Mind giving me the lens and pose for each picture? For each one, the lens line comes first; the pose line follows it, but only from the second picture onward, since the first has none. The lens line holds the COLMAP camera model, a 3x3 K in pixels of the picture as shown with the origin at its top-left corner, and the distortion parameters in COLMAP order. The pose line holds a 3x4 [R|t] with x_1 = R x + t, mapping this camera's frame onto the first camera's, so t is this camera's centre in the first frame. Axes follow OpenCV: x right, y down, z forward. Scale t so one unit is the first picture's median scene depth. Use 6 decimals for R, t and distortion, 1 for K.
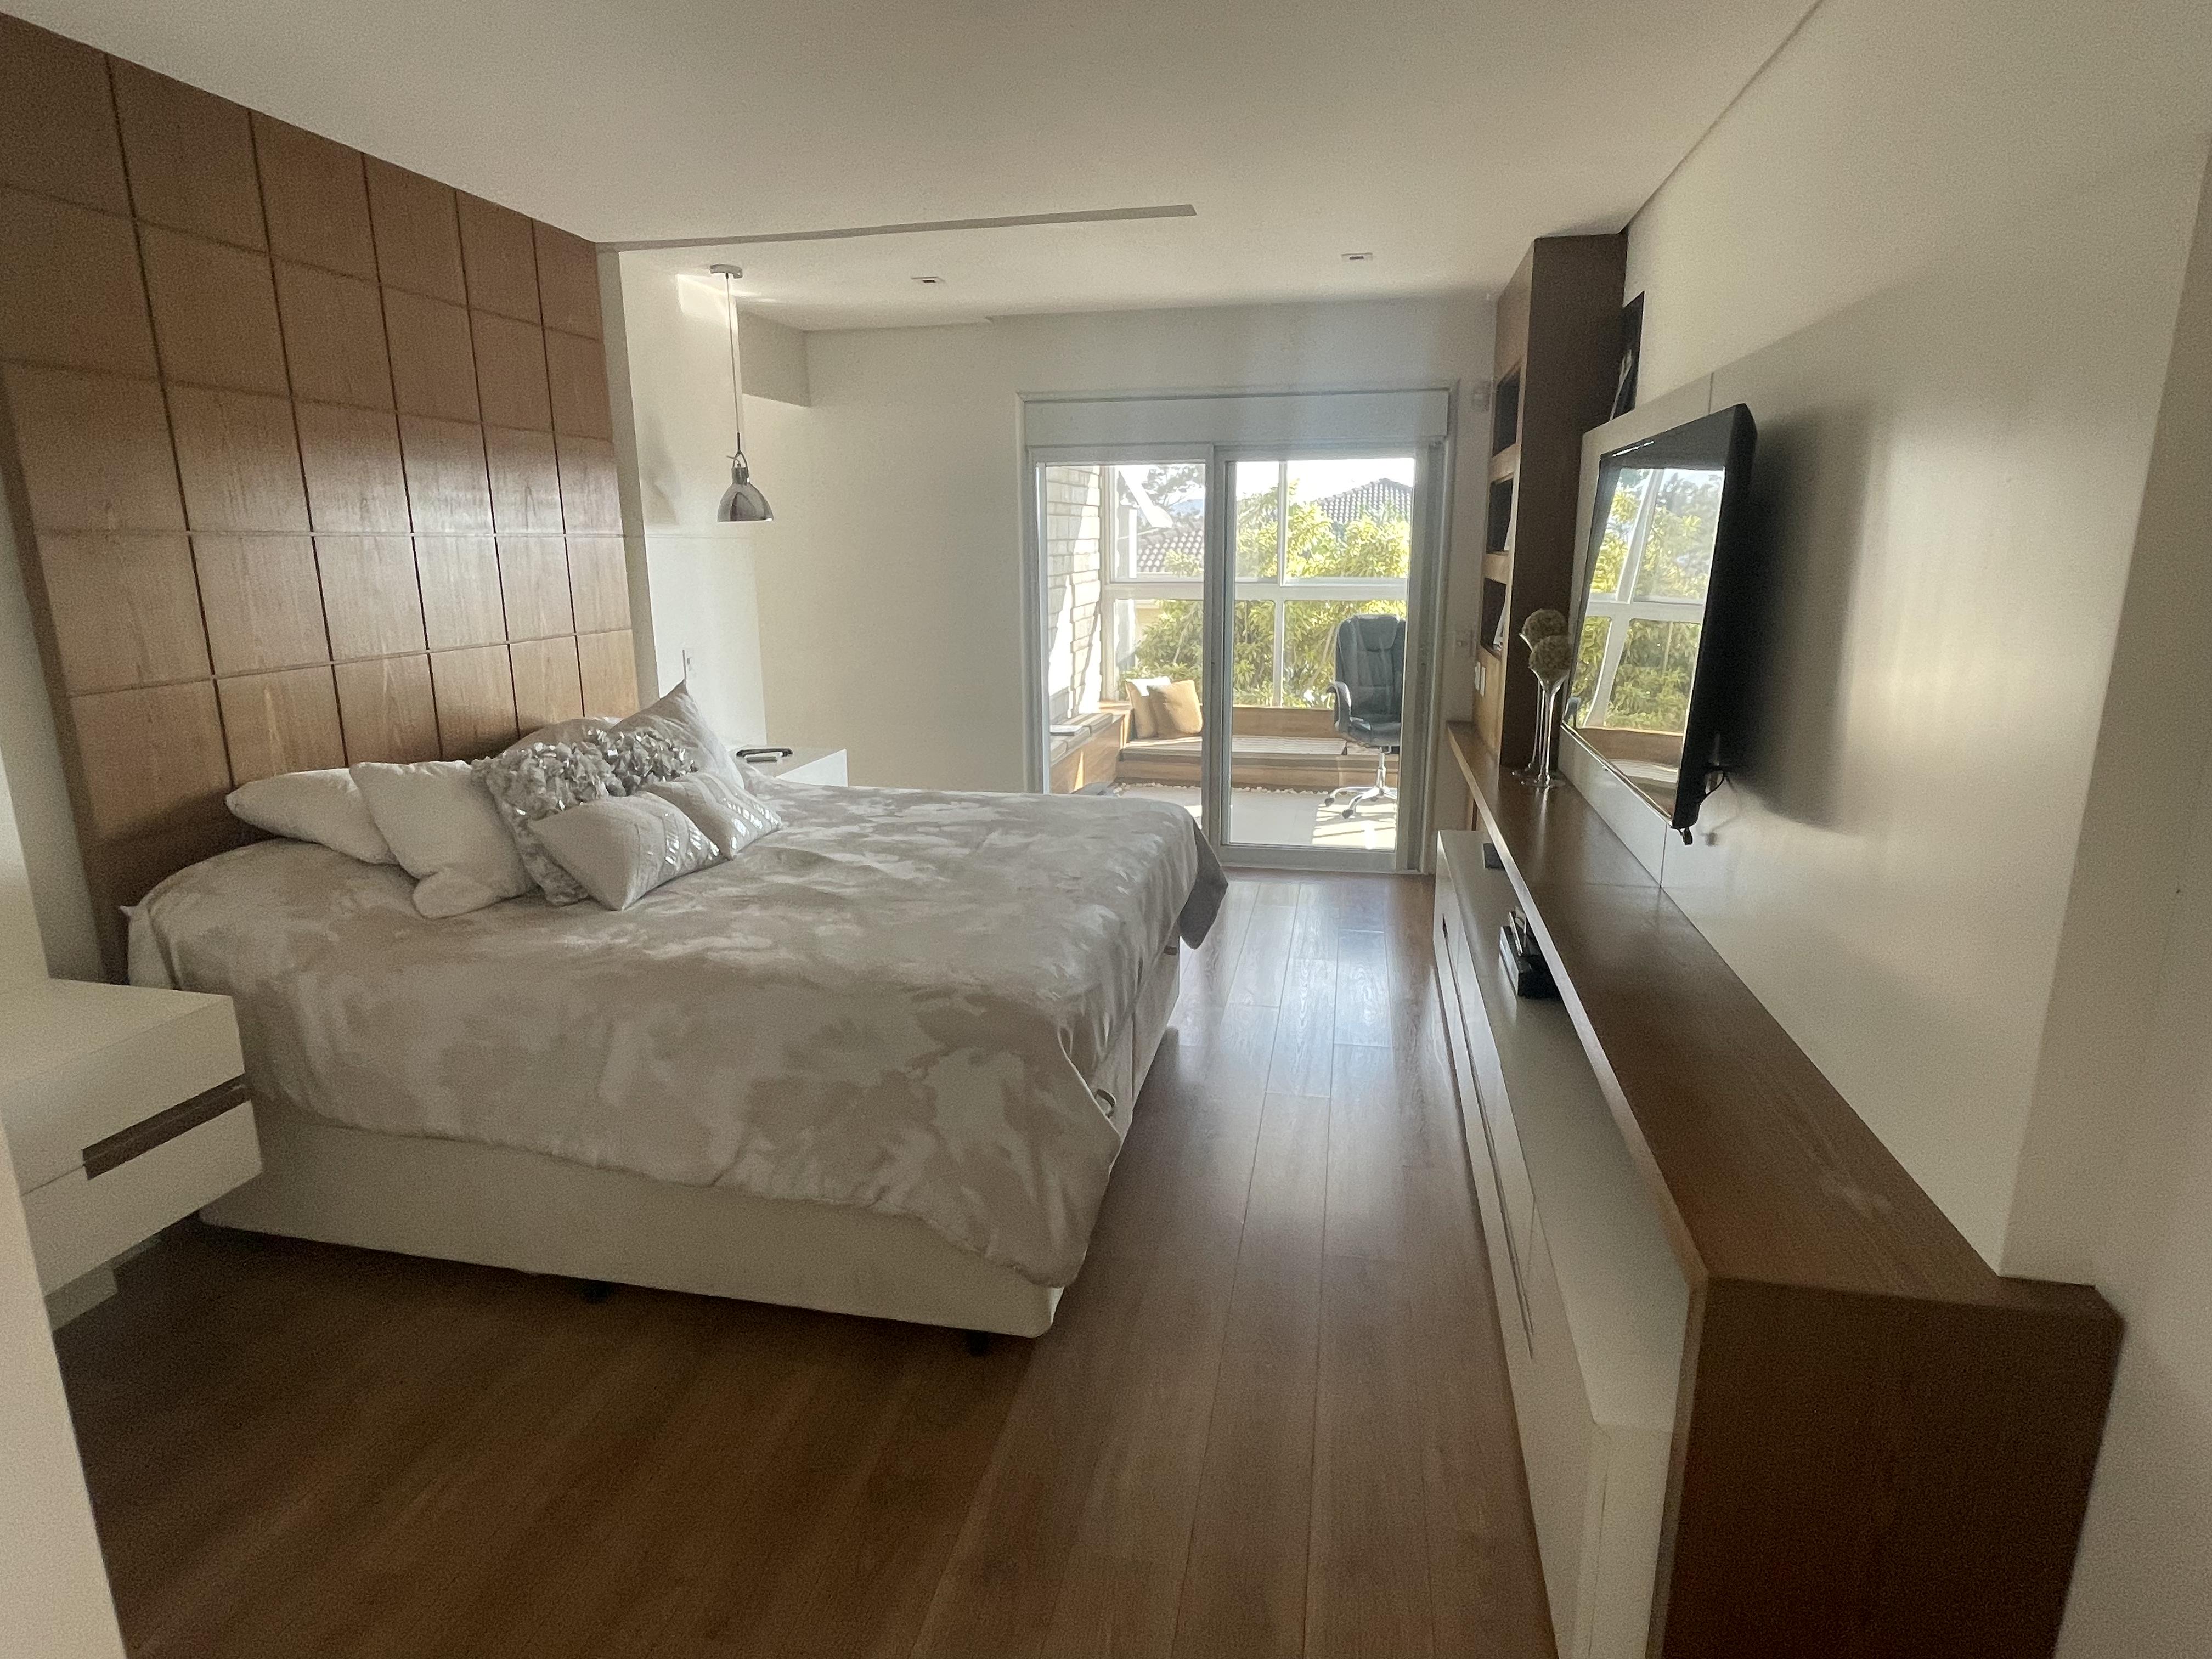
lens RADIAL K [[1220.6, 0, 1104.1], [0, 1220.6, 828.7], [0, 0, 1]] dist [0.000074, 0.000000]
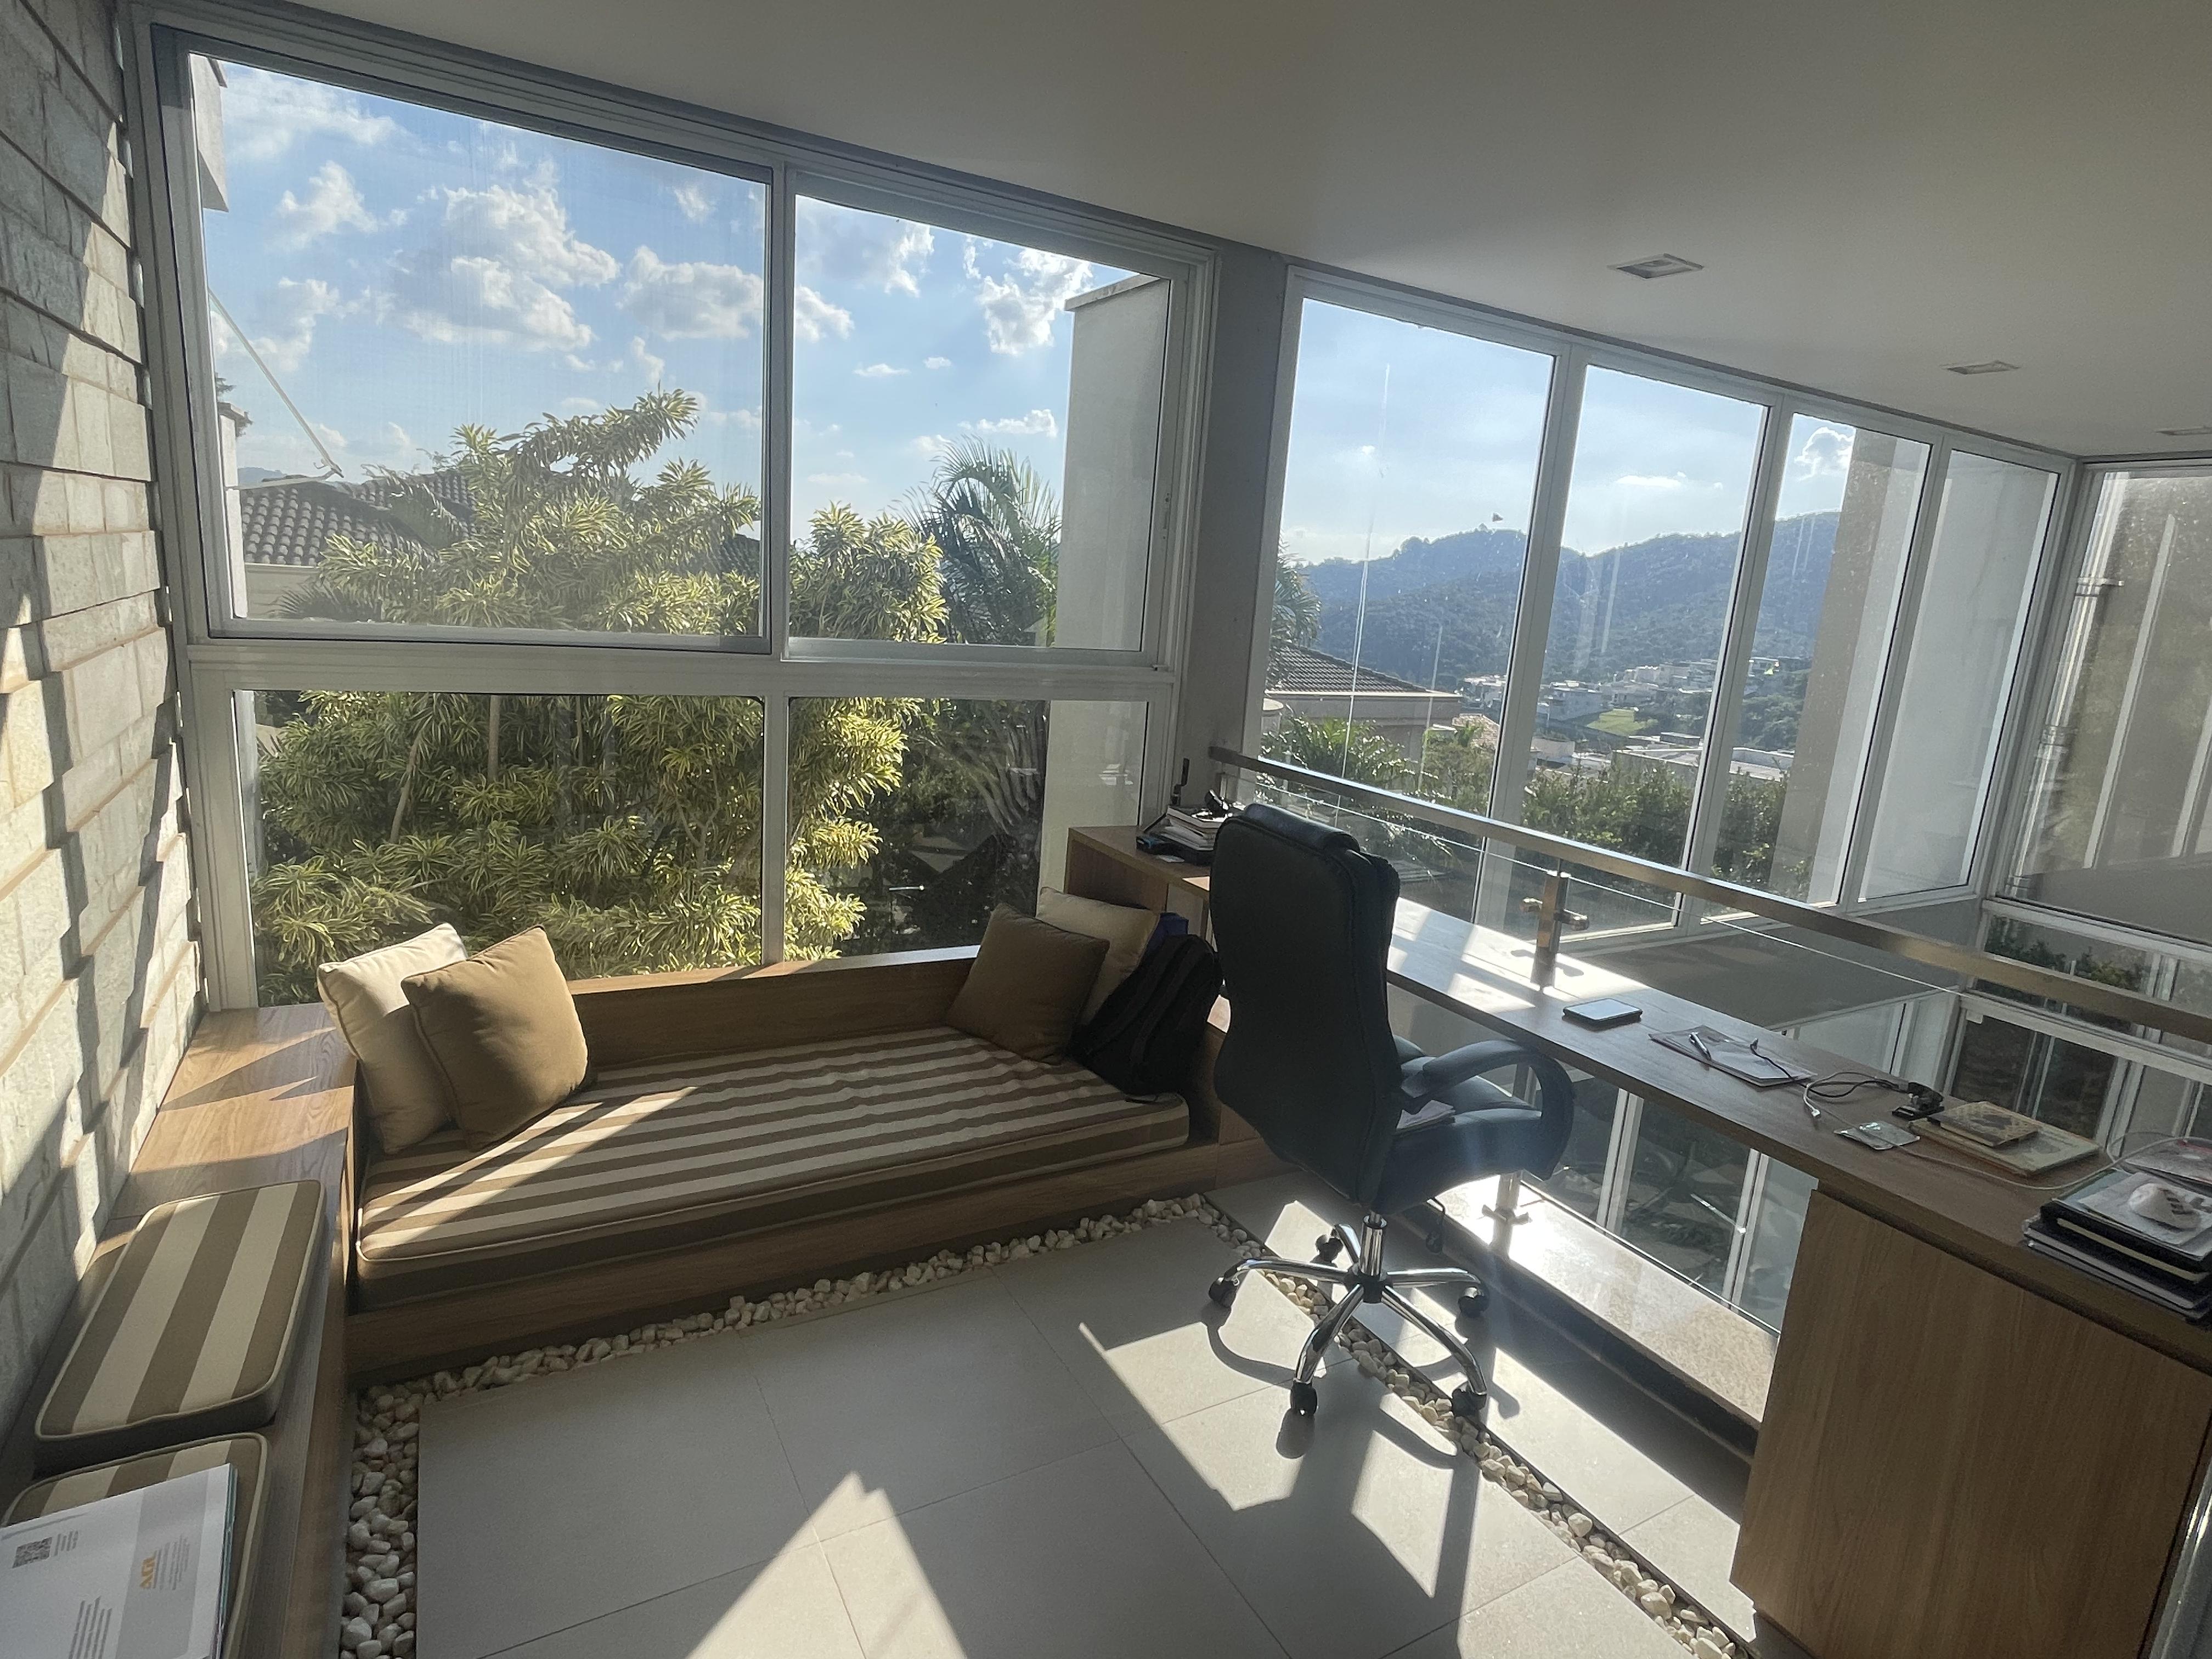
lens RADIAL K [[1168.6, 0, 1106.5], [0, 1168.6, 830.6], [0, 0, 1]] dist [0.001233, 0.000283]
pose [[0.749327, -0.083623, 0.656898, -0.022002], [0.083180, 0.996024, 0.031909, -0.148434], [-0.656955, 0.030731, 0.753304, 0.657777]]
